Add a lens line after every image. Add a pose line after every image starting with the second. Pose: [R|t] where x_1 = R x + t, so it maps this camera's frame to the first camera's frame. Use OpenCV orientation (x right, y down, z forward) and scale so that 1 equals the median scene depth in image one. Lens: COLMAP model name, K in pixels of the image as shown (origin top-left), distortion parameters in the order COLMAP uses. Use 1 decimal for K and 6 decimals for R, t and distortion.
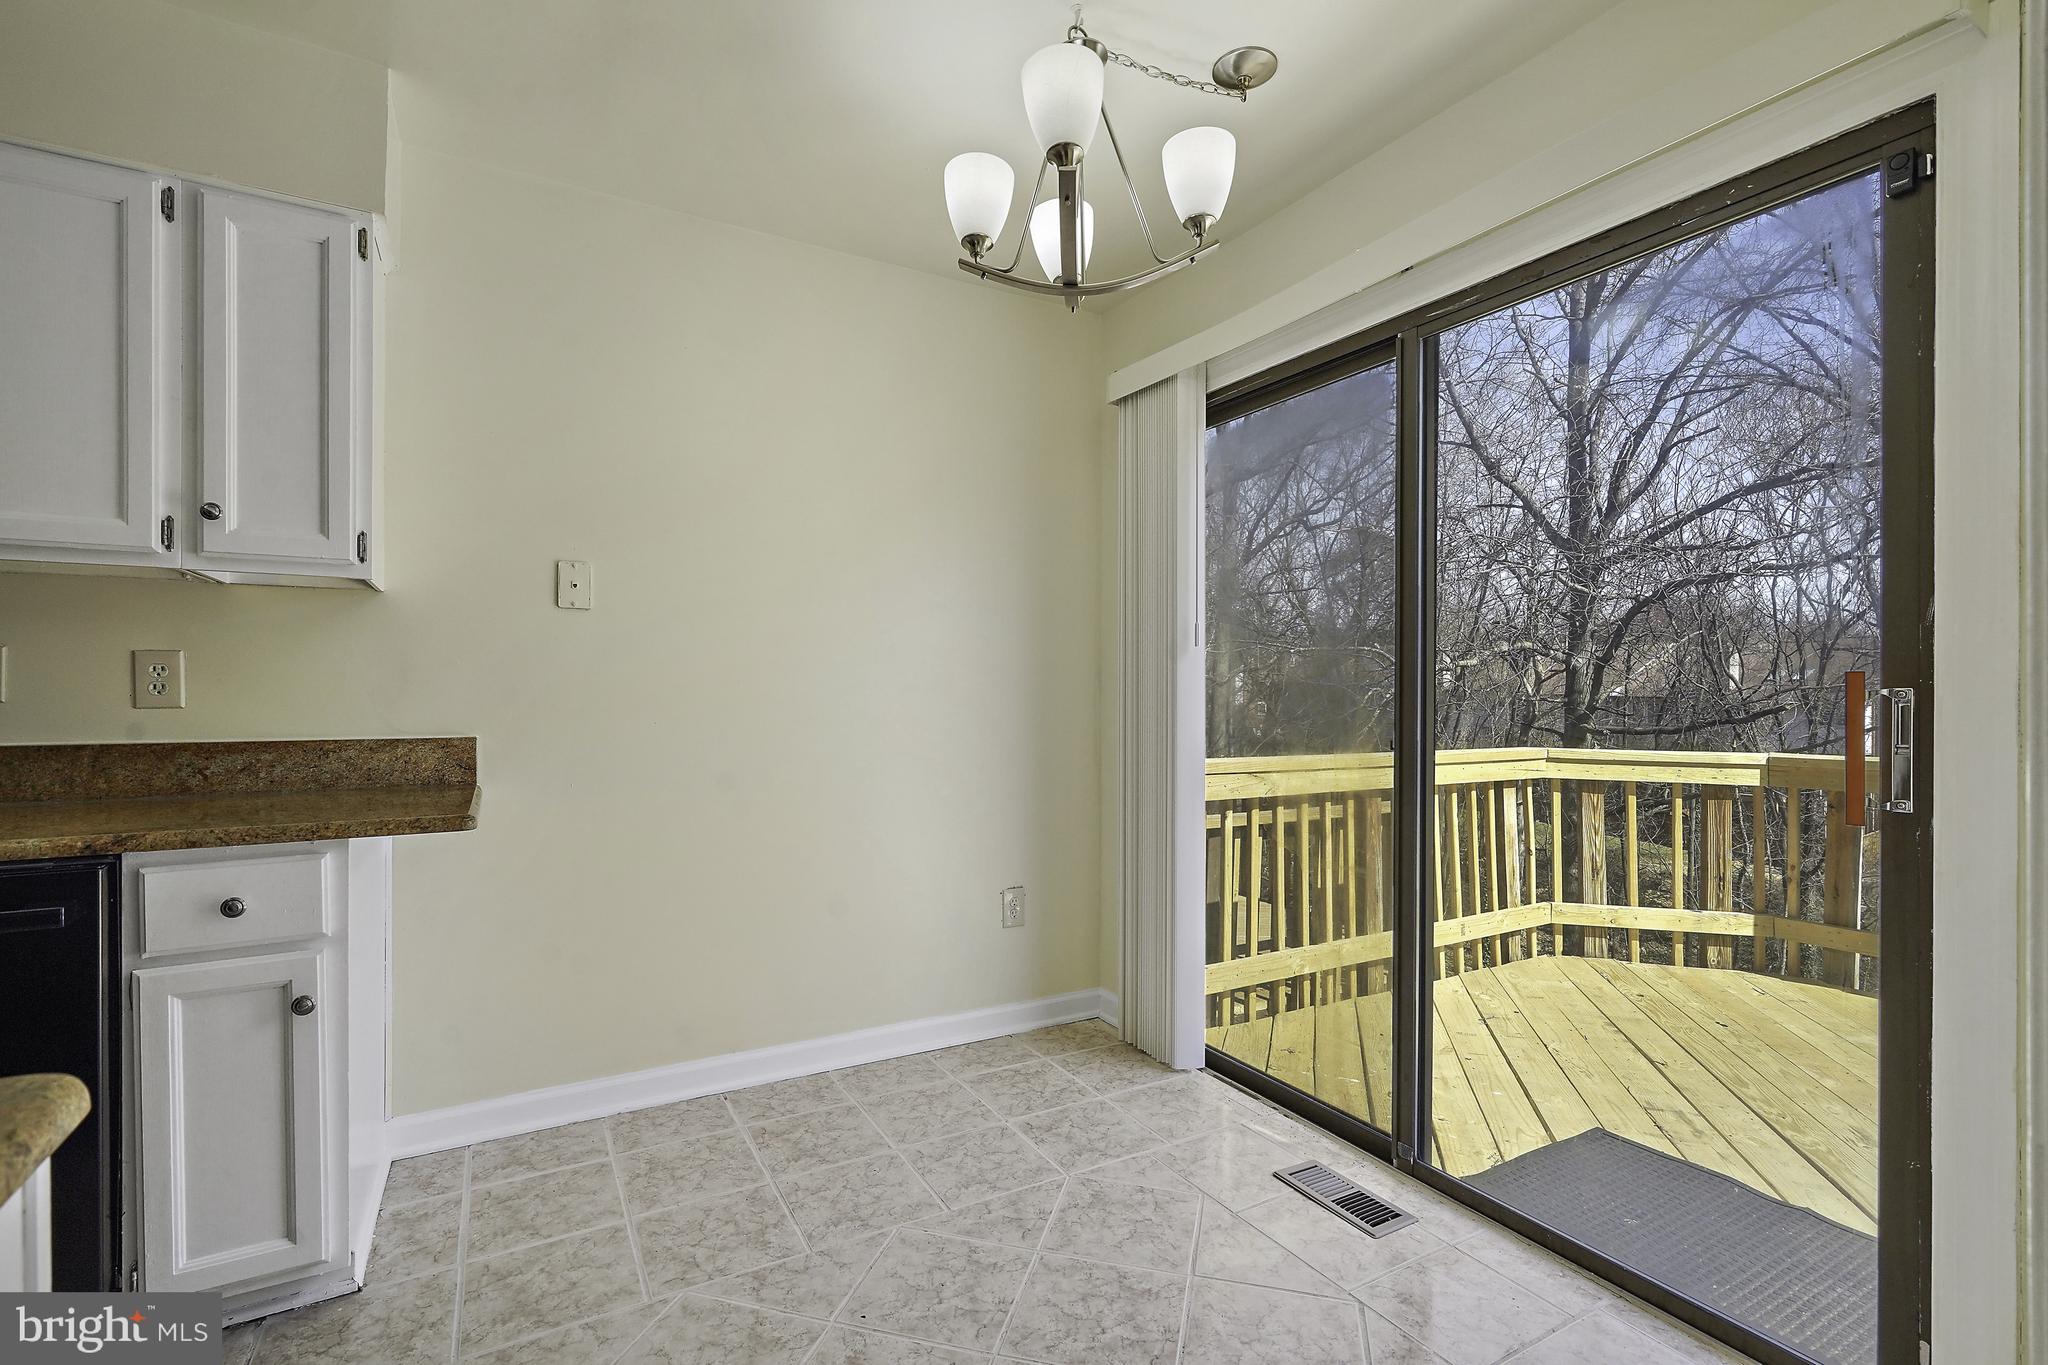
lens RADIAL K [[923.7, 0, 1027.0], [0, 923.7, 686.5], [0, 0, 1]] dist [0.001440, 0.000908]
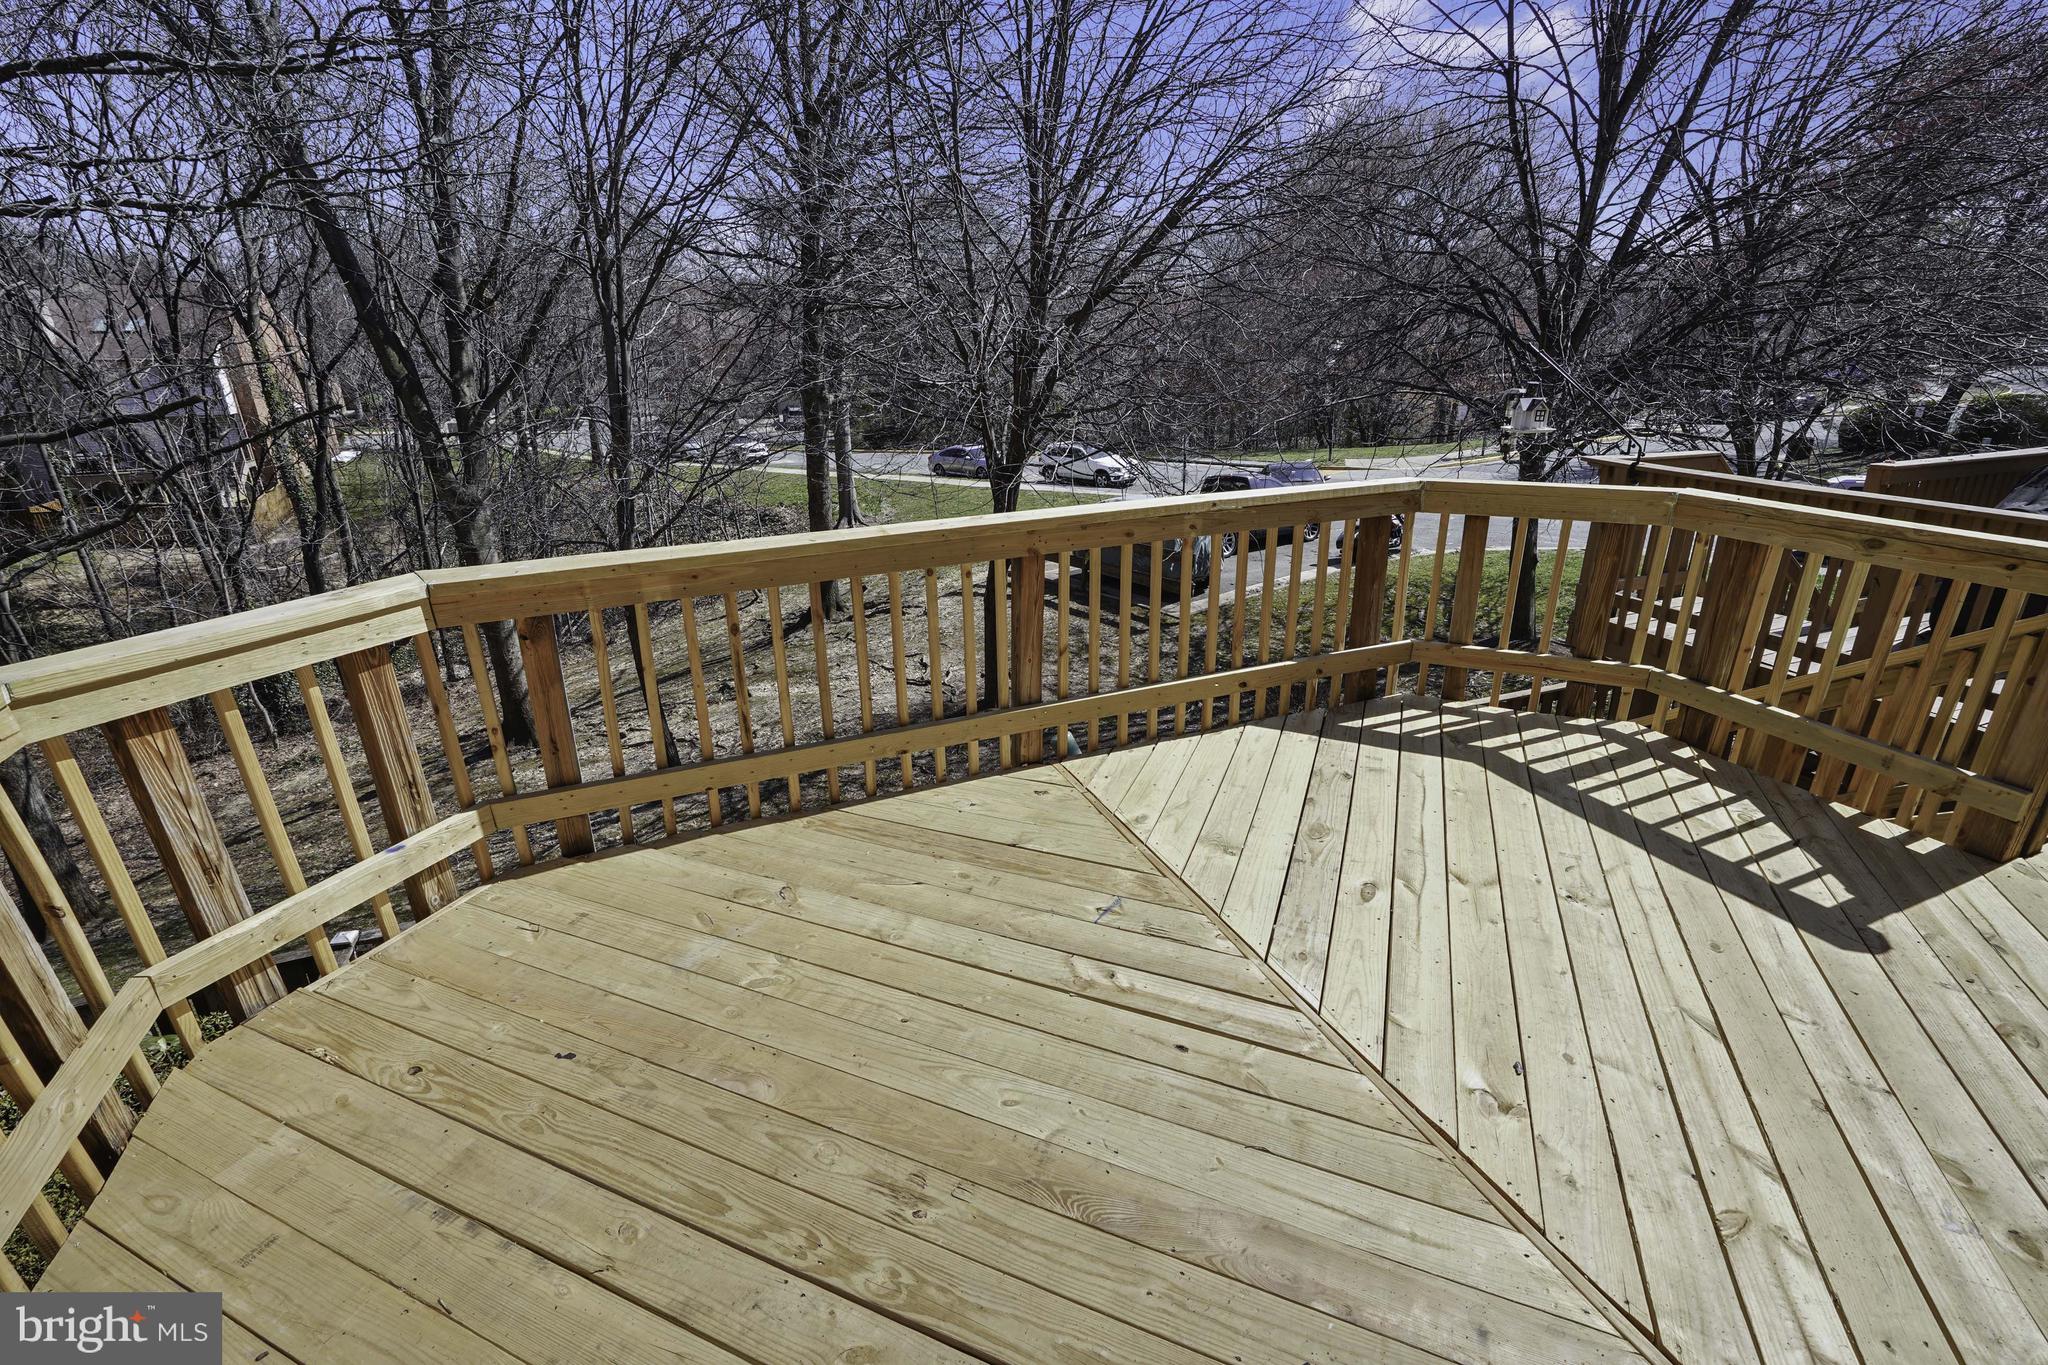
lens RADIAL K [[923.7, 0, 1027.0], [0, 923.7, 686.5], [0, 0, 1]] dist [0.001440, 0.000908]
pose [[0.136512, -0.362925, 0.921765, 0.238416], [0.016547, 0.931181, 0.364182, -0.082010], [-0.990500, -0.034463, 0.133123, 0.487957]]
